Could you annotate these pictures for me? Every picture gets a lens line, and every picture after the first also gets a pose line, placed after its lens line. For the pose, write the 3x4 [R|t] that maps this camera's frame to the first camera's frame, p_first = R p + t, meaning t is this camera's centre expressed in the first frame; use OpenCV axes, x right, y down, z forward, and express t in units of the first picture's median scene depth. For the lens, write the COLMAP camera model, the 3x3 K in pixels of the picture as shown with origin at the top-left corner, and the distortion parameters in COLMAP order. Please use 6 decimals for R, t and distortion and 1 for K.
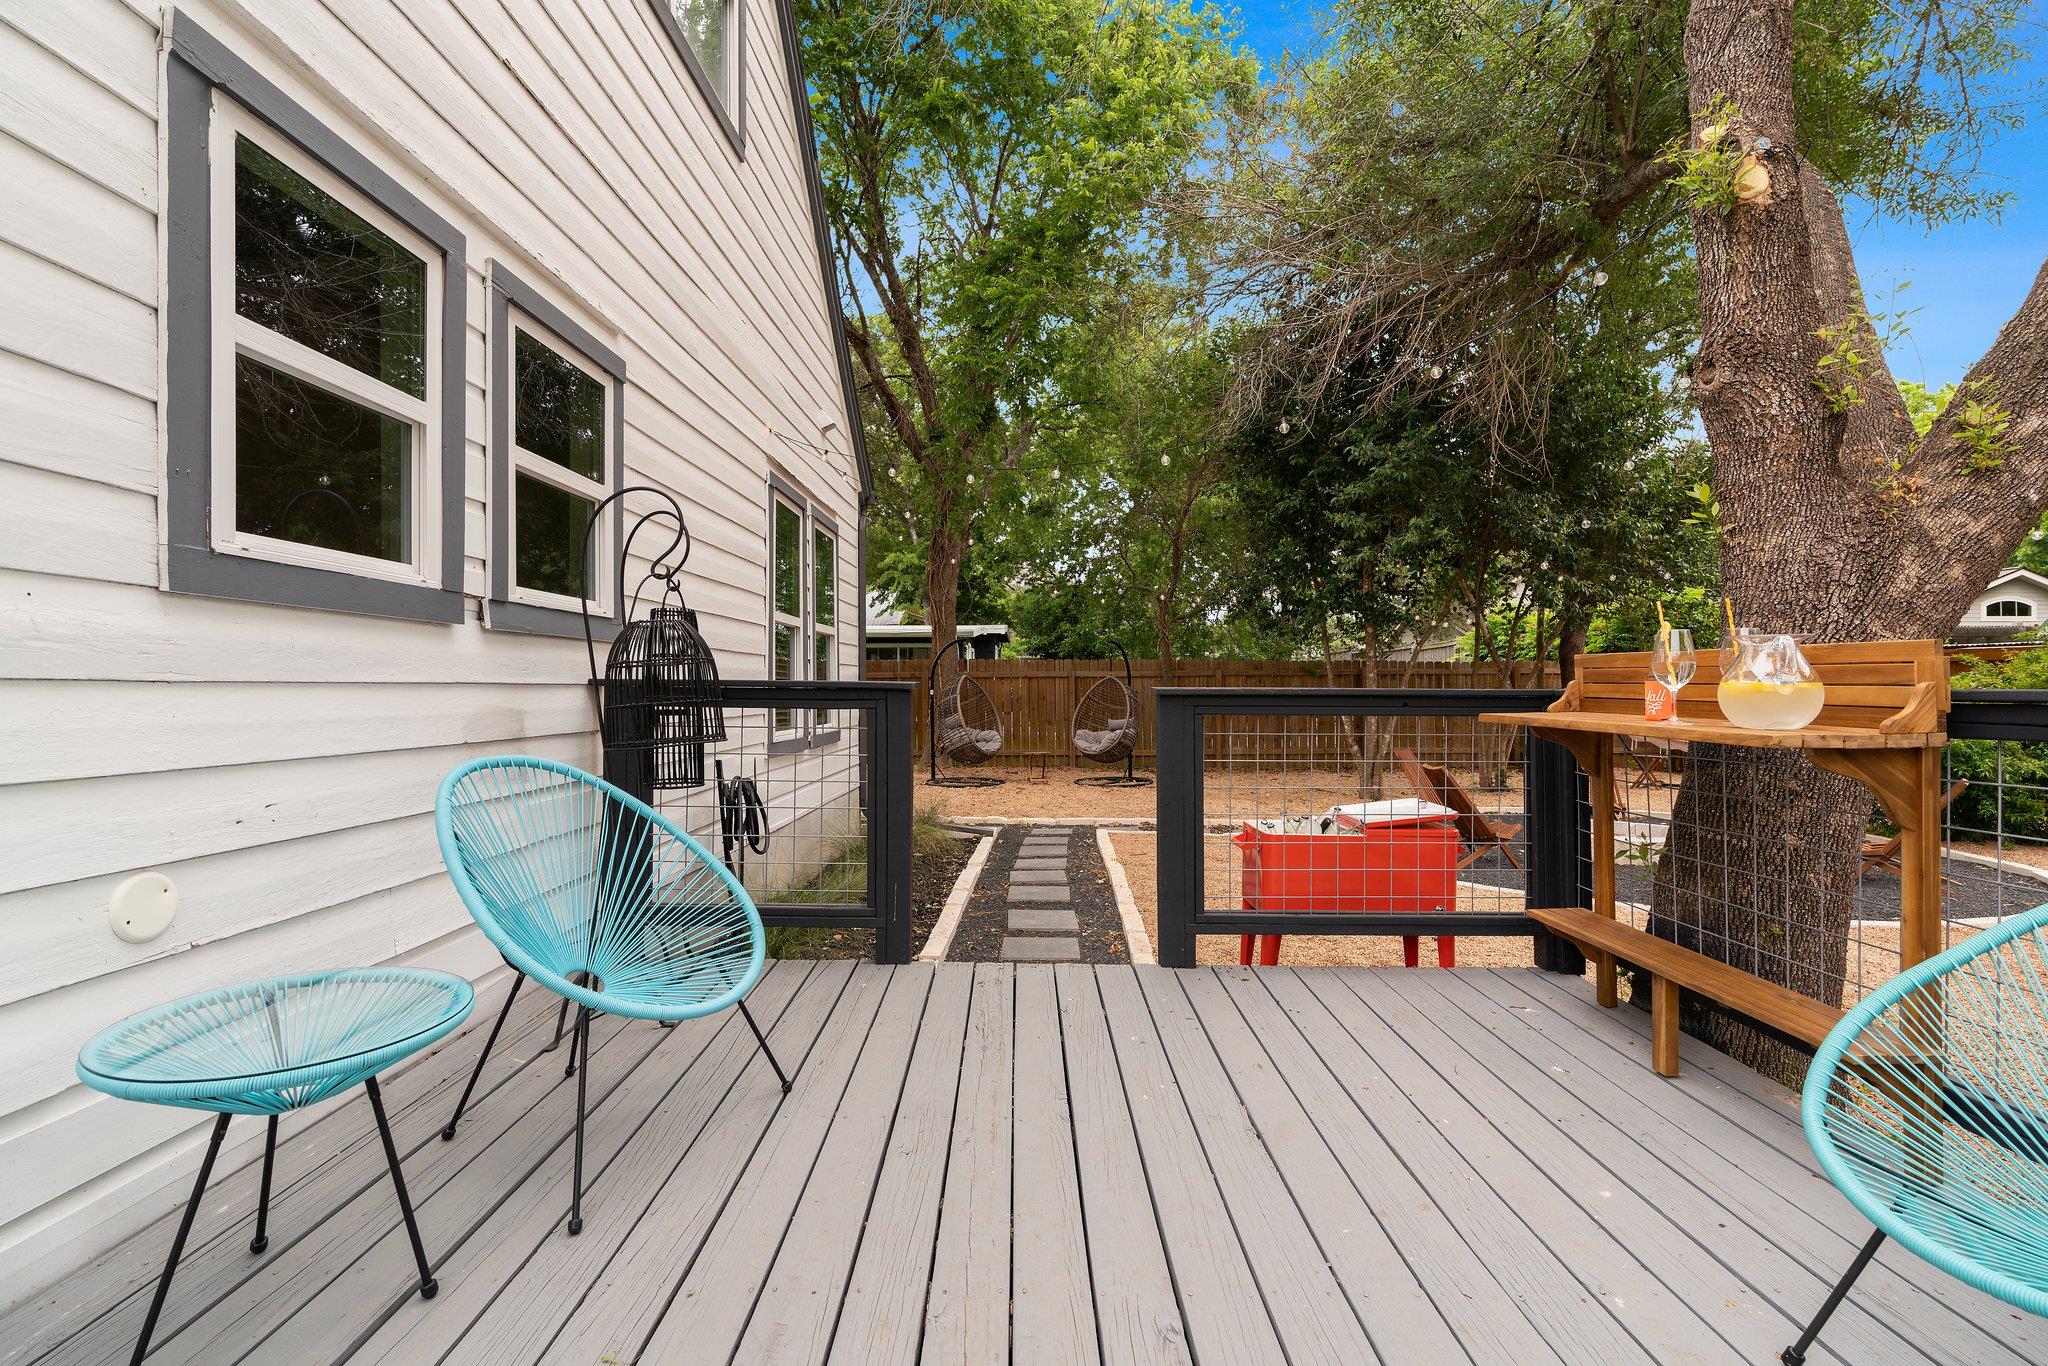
lens RADIAL K [[941.3, 0, 1031.2], [0, 941.3, 684.0], [0, 0, 1]] dist [0.003960, 0.001153]
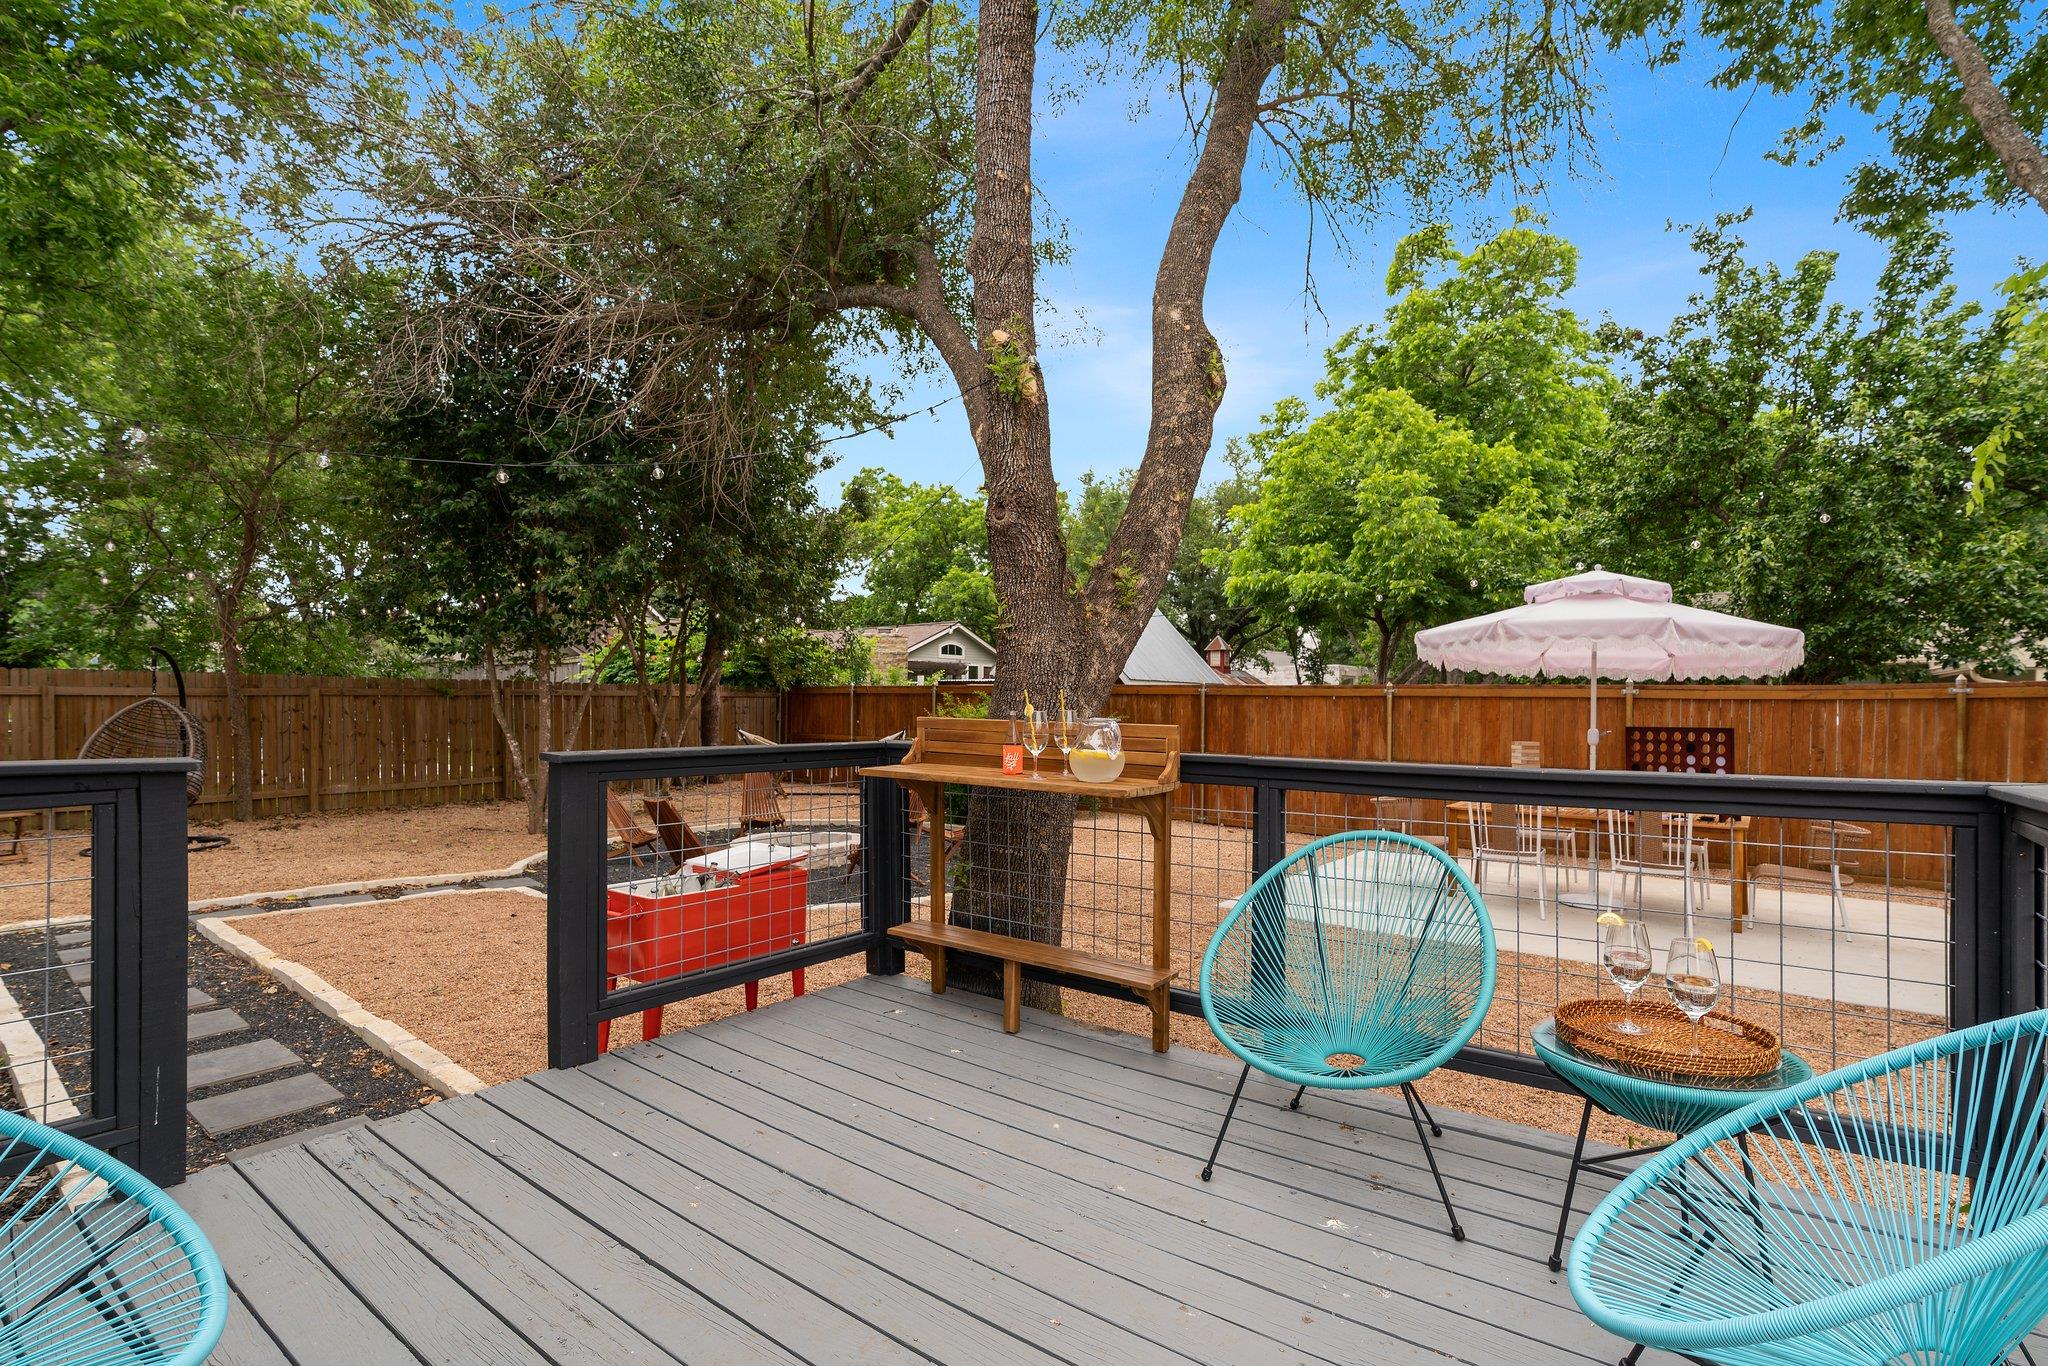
lens RADIAL K [[941.3, 0, 1069.9], [0, 941.3, 708.1], [0, 0, 1]] dist [0.003960, 0.001153]
pose [[0.596743, 0.002664, 0.802428, -0.304735], [-0.011630, 0.999918, 0.005329, -0.052401], [-0.802348, -0.012512, 0.596725, 0.098212]]
